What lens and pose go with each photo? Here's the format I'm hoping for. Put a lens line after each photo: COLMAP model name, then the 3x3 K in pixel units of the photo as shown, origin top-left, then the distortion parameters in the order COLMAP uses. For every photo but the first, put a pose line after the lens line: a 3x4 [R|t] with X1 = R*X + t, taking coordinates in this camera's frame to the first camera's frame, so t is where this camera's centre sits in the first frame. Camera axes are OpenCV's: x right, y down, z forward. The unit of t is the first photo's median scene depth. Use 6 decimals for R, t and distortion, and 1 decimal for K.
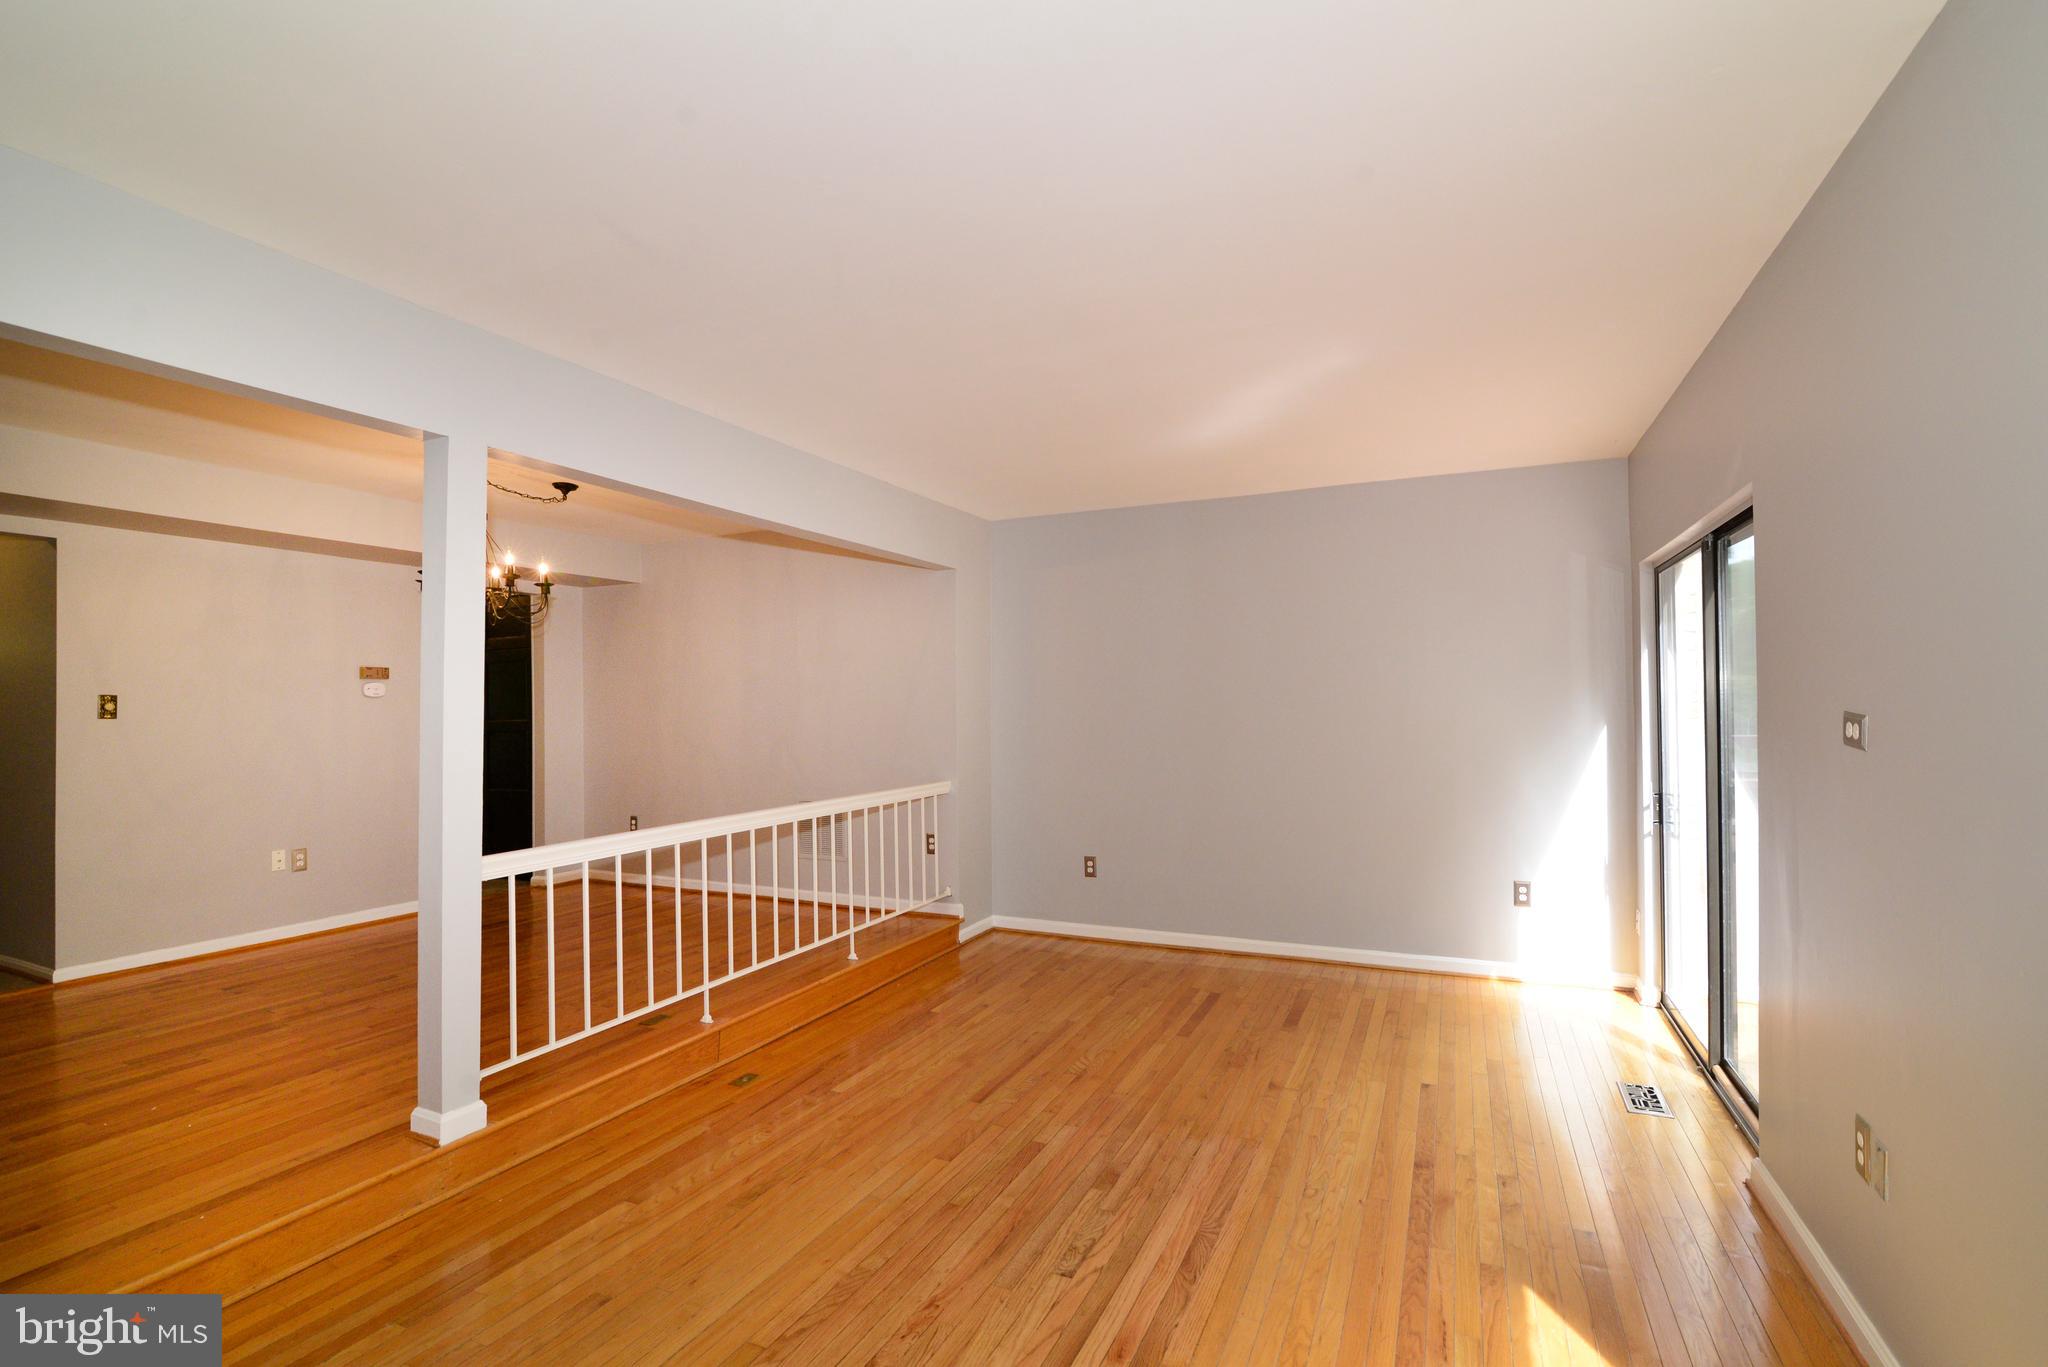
lens RADIAL K [[936.9, 0, 1019.0], [0, 936.9, 688.6], [0, 0, 1]] dist [-0.017949, -0.000134]
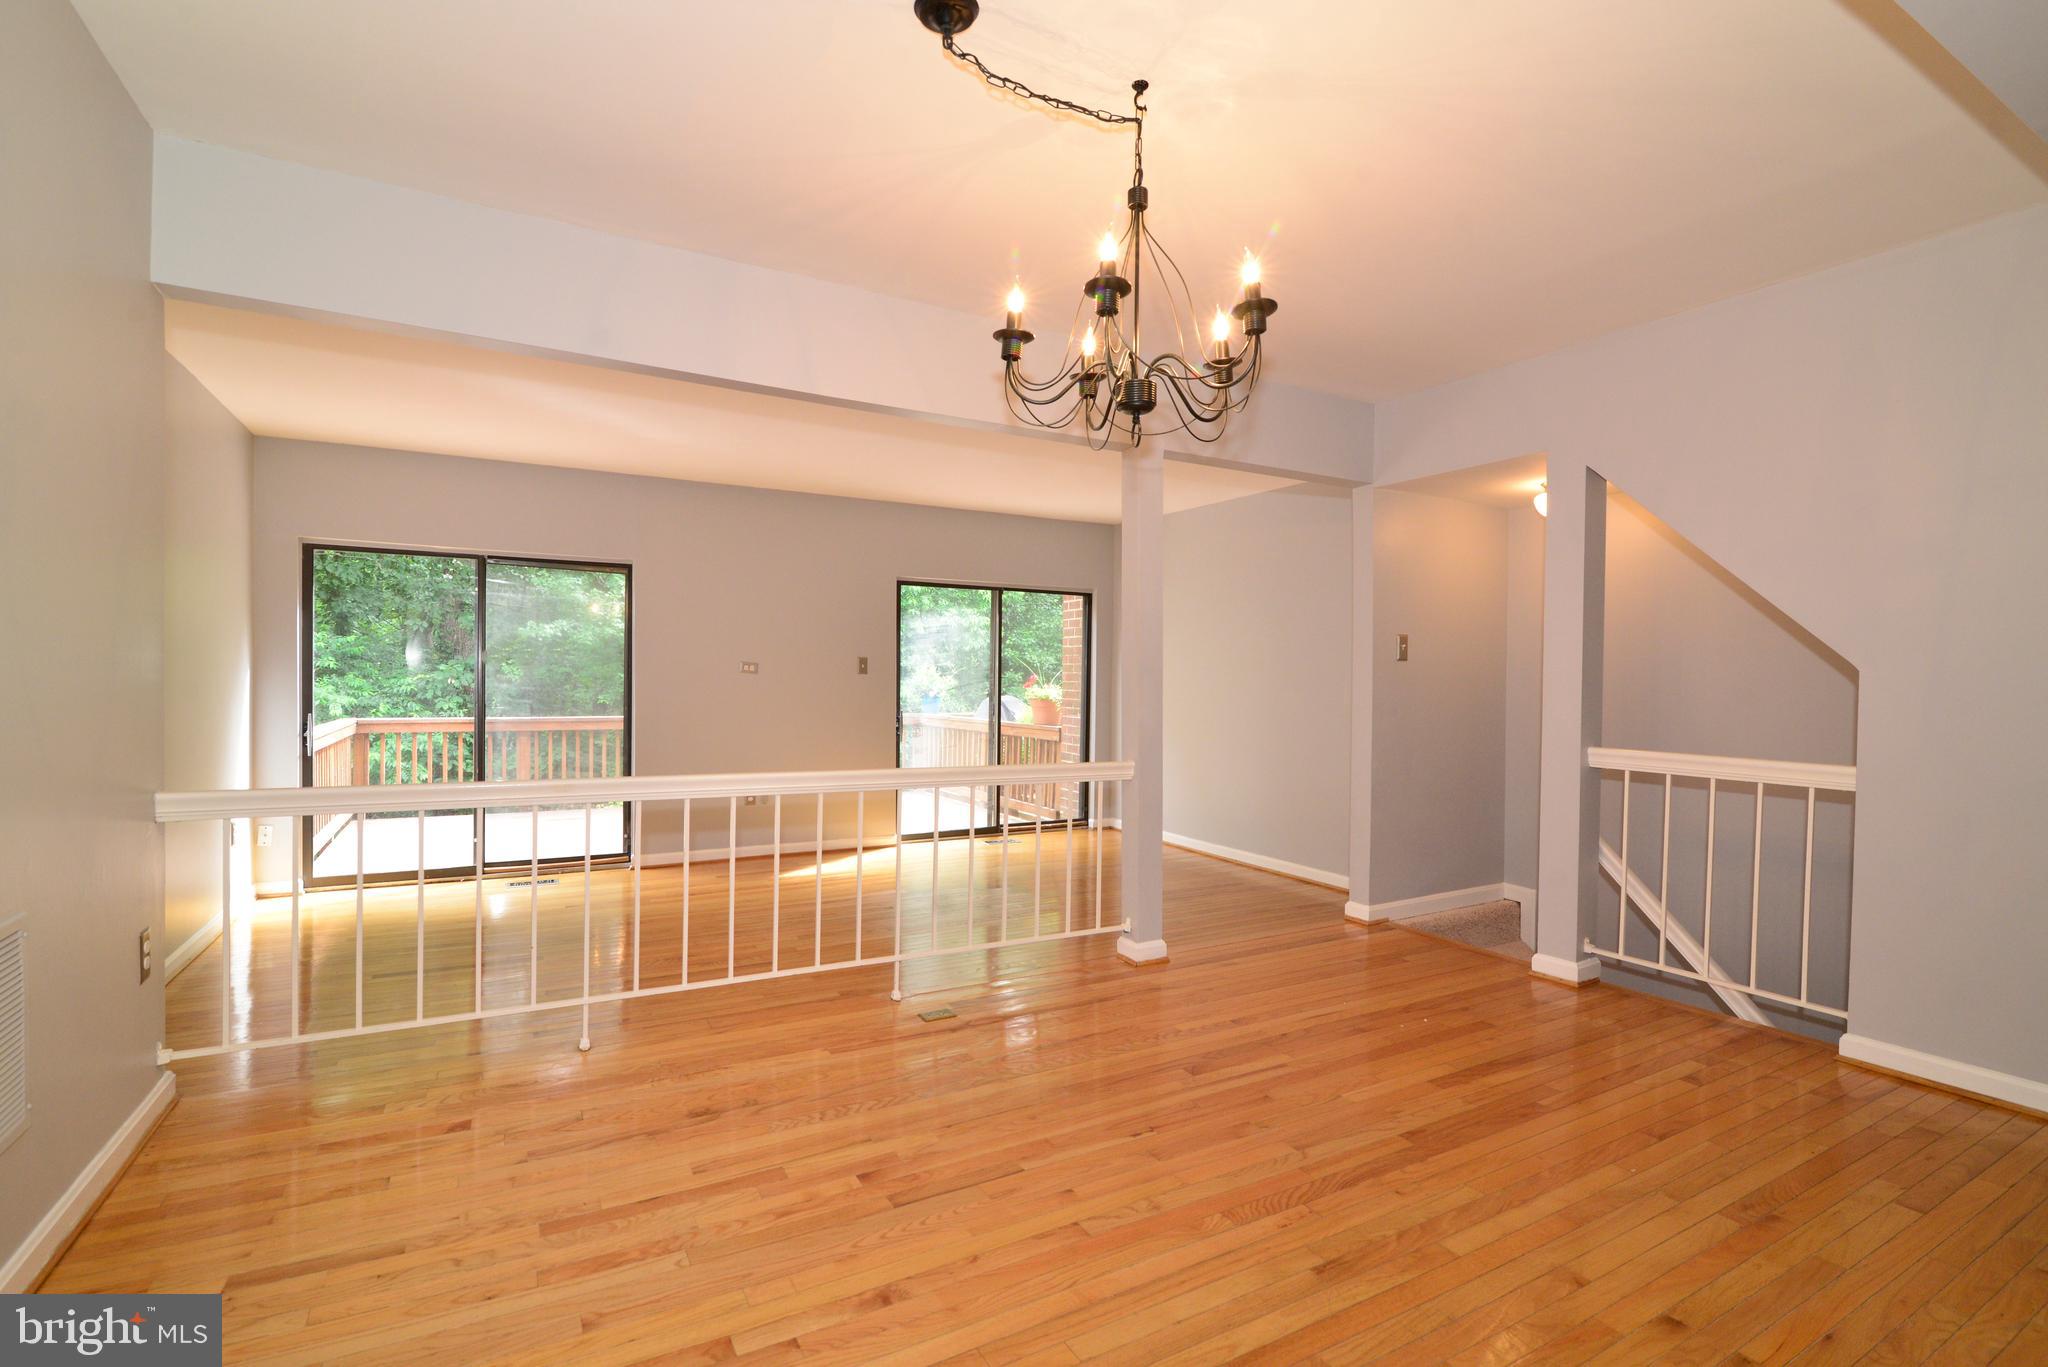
lens RADIAL K [[941.1, 0, 1029.5], [0, 941.1, 685.8], [0, 0, 1]] dist [-0.013407, -0.000328]
pose [[-0.819851, -0.005285, 0.572553, -0.980324], [-0.017014, 0.999741, -0.015134, 0.078319], [-0.572324, -0.022149, -0.819728, 1.725185]]
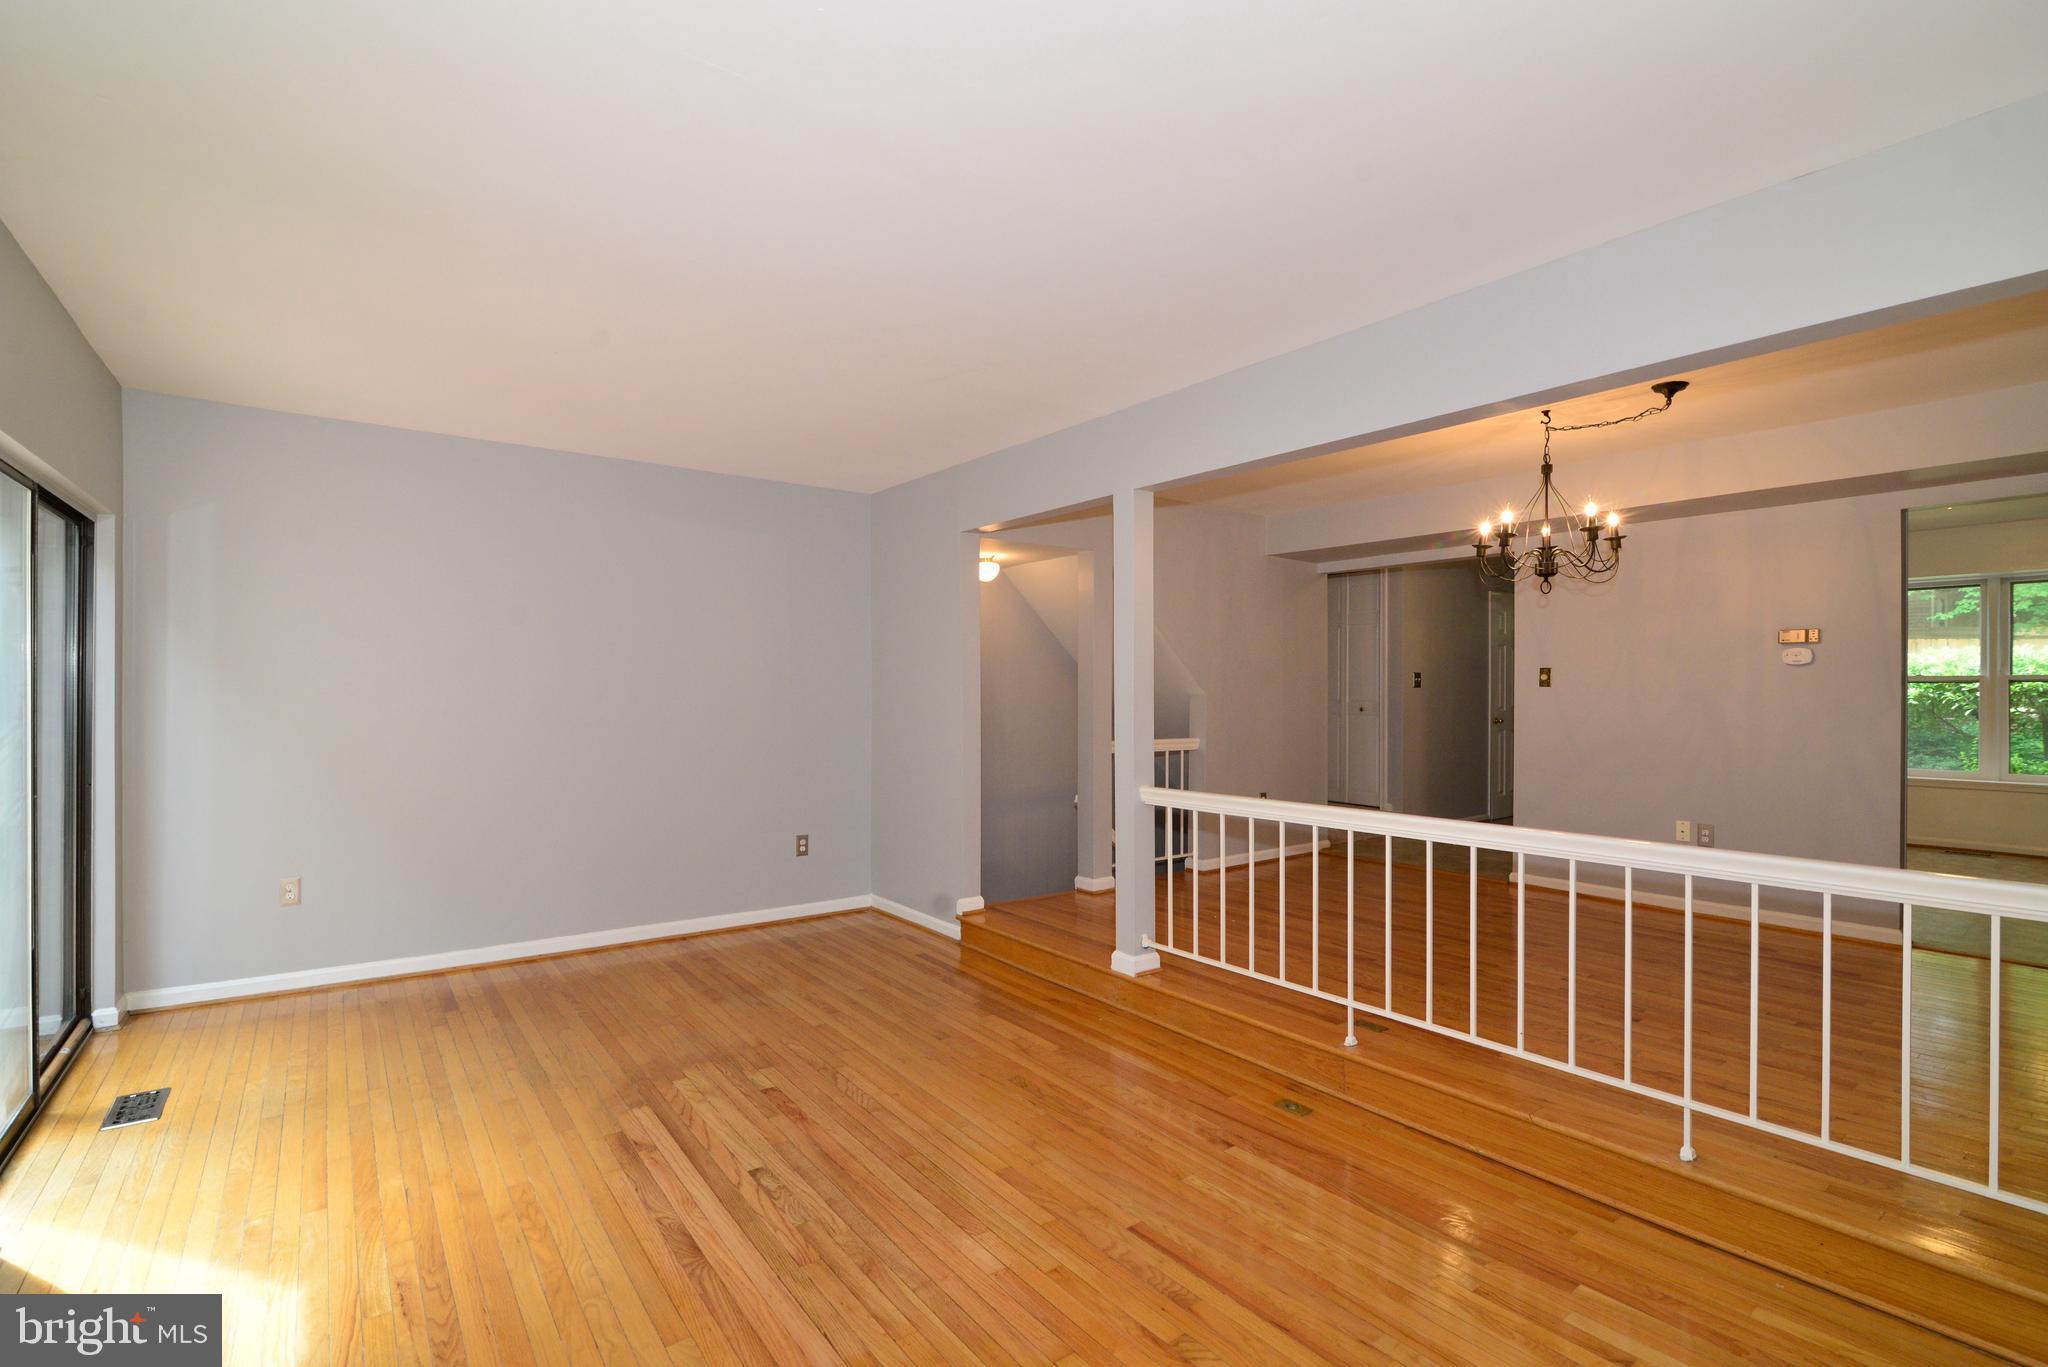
lens RADIAL K [[928.0, 0, 1018.1], [0, 928.0, 691.3], [0, 0, 1]] dist [-0.015643, -0.000259]
pose [[-0.471171, 0.012934, -0.881947, 0.580103], [0.021229, 0.999769, 0.003320, 0.023943], [0.881787, -0.017158, -0.471336, 1.184937]]
